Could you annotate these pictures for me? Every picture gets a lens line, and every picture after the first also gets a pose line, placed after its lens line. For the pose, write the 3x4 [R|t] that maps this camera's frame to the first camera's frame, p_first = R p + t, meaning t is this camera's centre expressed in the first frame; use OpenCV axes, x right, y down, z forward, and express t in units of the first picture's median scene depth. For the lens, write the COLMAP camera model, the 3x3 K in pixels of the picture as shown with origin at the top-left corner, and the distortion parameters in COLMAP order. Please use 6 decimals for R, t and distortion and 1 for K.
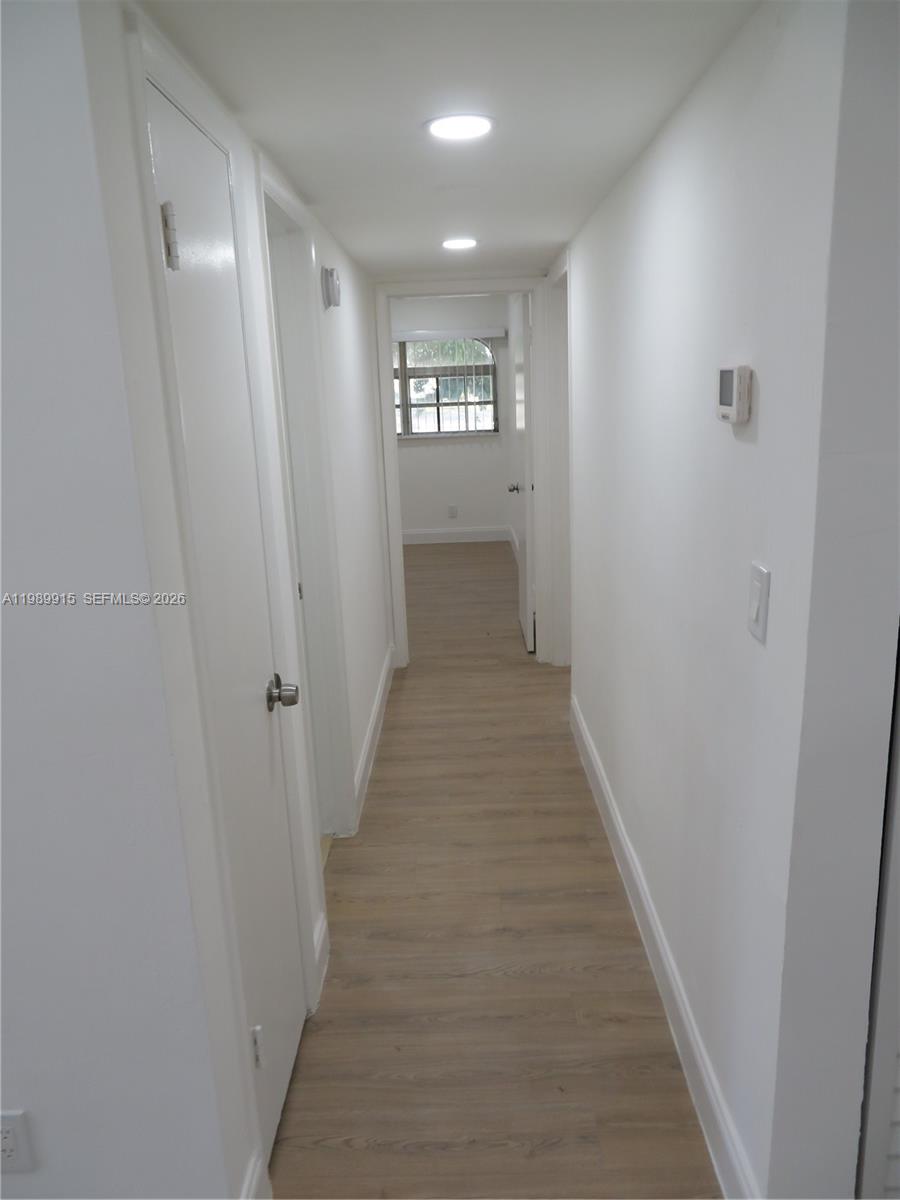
lens RADIAL K [[867.4, 0, 450.0], [0, 867.4, 600.0], [0, 0, 1]] dist [0.000155, -0.000692]
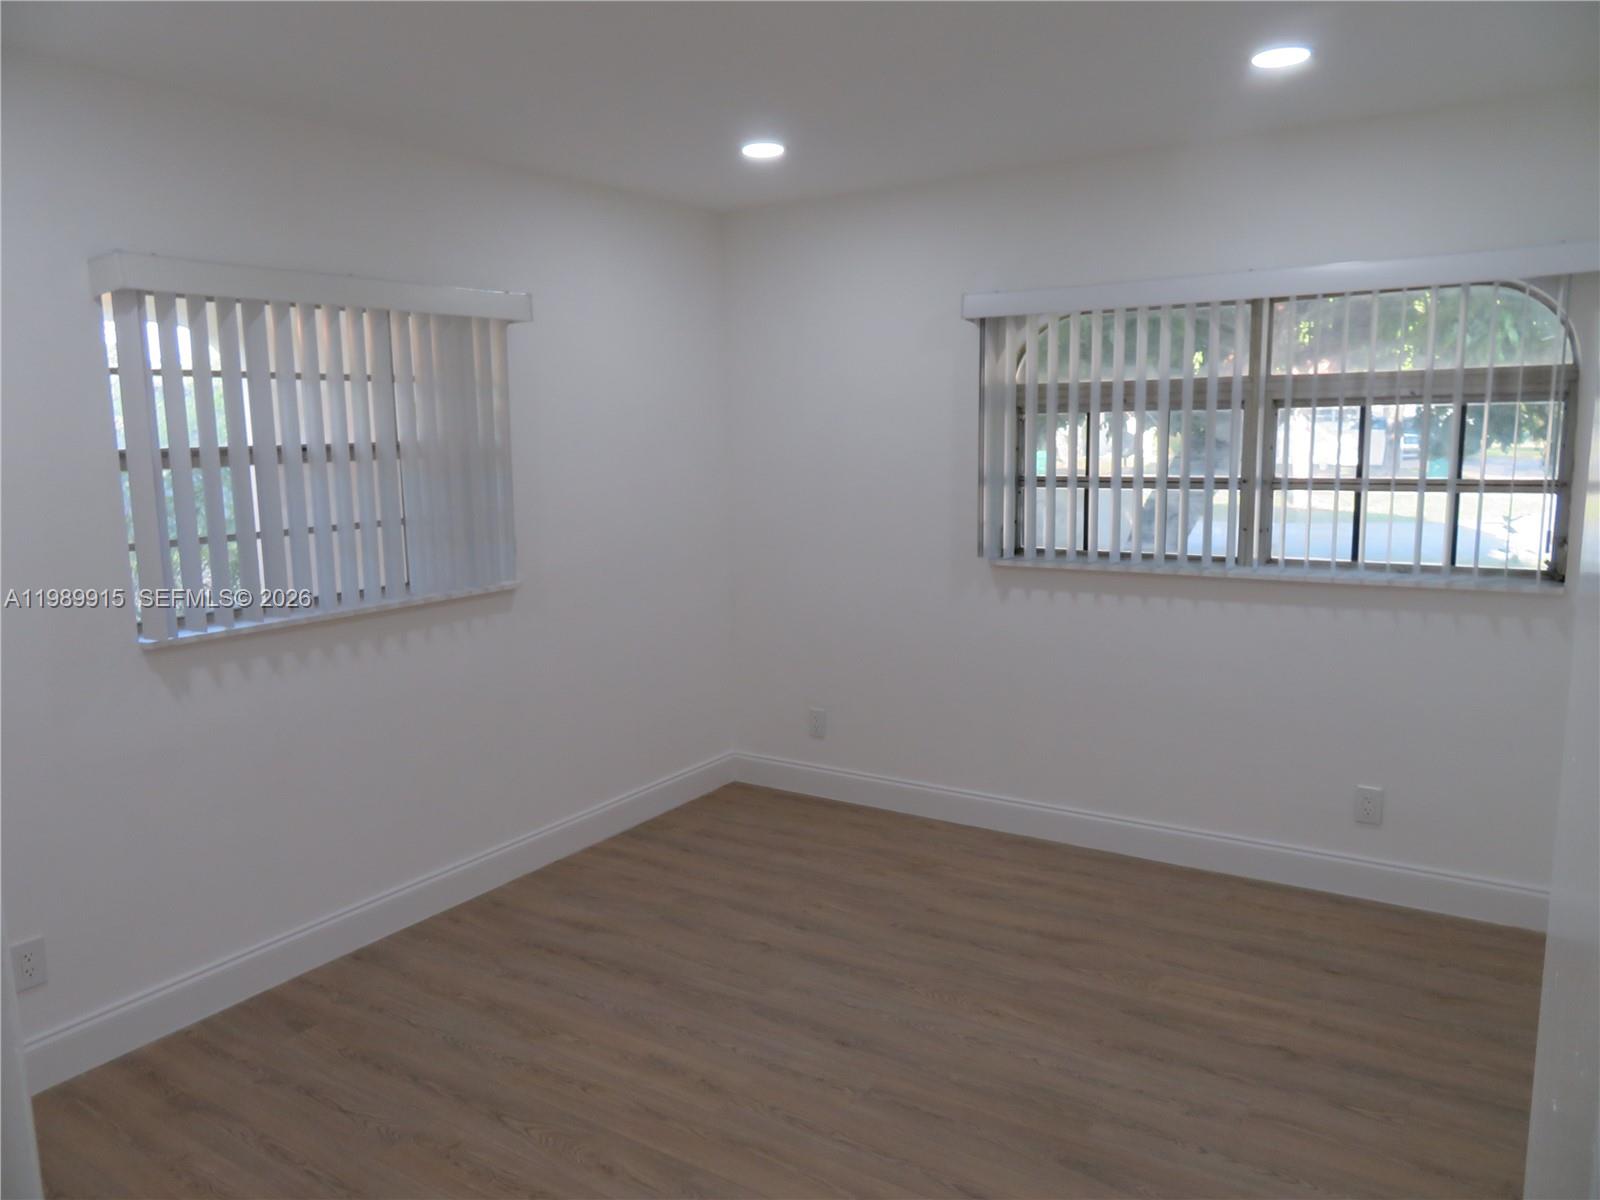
lens RADIAL K [[1156.6, 0, 800.0], [0, 1156.6, 600.0], [0, 0, 1]] dist [0.000155, -0.000692]
pose [[0.840313, 0.103460, -0.532137, 0.047485], [-0.141368, 0.989476, -0.030860, -0.137867], [0.523344, 0.101159, 0.846096, 0.517852]]
